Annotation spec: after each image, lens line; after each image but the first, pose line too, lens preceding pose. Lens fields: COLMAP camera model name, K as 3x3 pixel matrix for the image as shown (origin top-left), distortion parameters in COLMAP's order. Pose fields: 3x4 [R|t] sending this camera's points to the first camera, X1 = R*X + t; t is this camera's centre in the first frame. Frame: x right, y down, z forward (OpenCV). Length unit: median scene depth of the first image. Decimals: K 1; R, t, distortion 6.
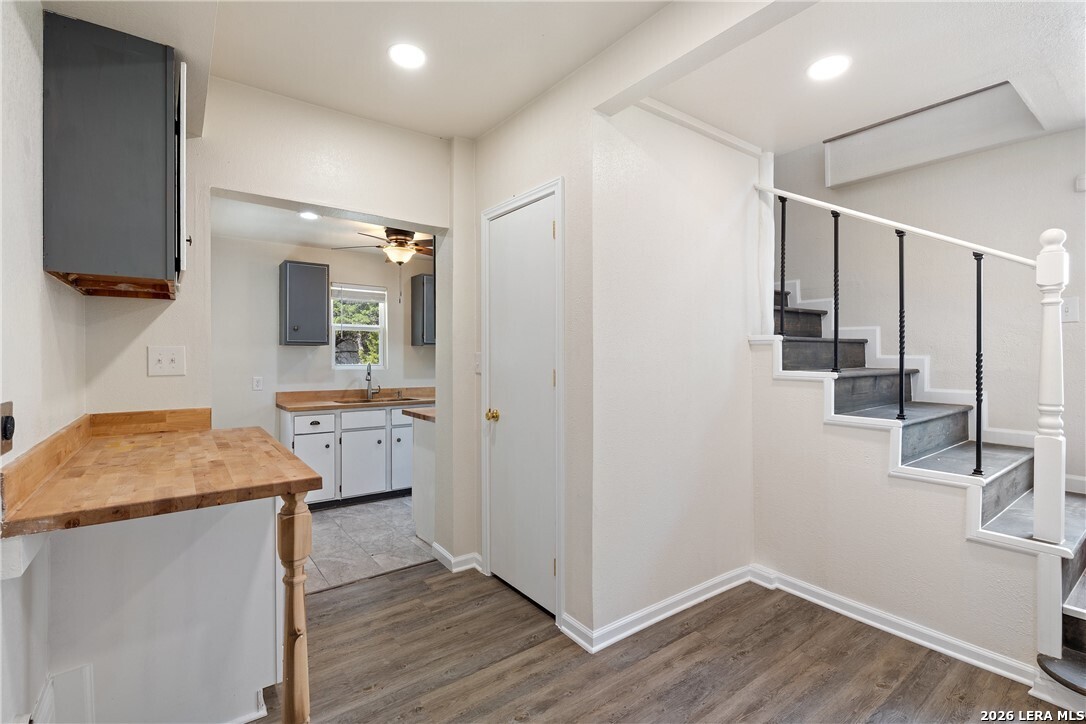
lens RADIAL K [[488.4, 0, 543.0], [0, 488.4, 362.0], [0, 0, 1]] dist [0.000116, 0.000135]
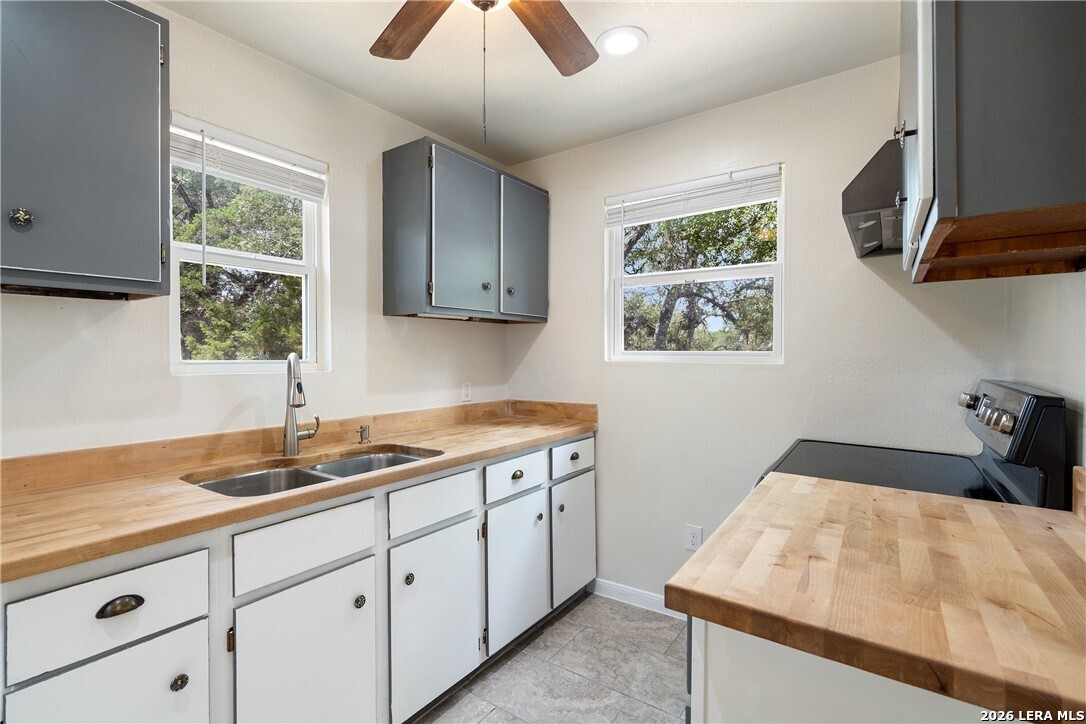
lens RADIAL K [[488.4, 0, 543.0], [0, 488.4, 362.0], [0, 0, 1]] dist [0.000116, 0.000135]
pose [[0.951646, -0.003960, 0.307172, -0.287908], [0.000334, 0.999930, 0.011853, 0.001763], [-0.307197, -0.011177, 0.951580, 0.596604]]
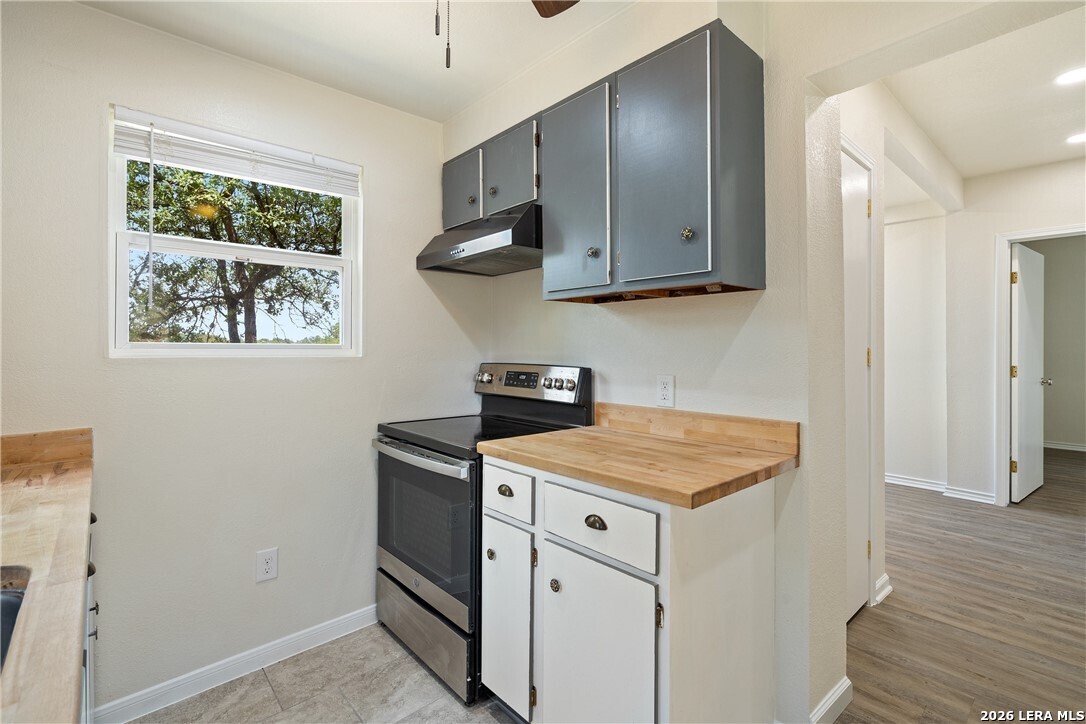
lens RADIAL K [[499.8, 0, 542.6], [0, 499.8, 347.2], [0, 0, 1]] dist [-0.000077, 0.000035]
pose [[-0.086642, 0.000128, 0.996240, -0.423454], [0.004865, 0.999988, 0.000295, 0.001143], [-0.996228, 0.004872, -0.086641, 0.798783]]
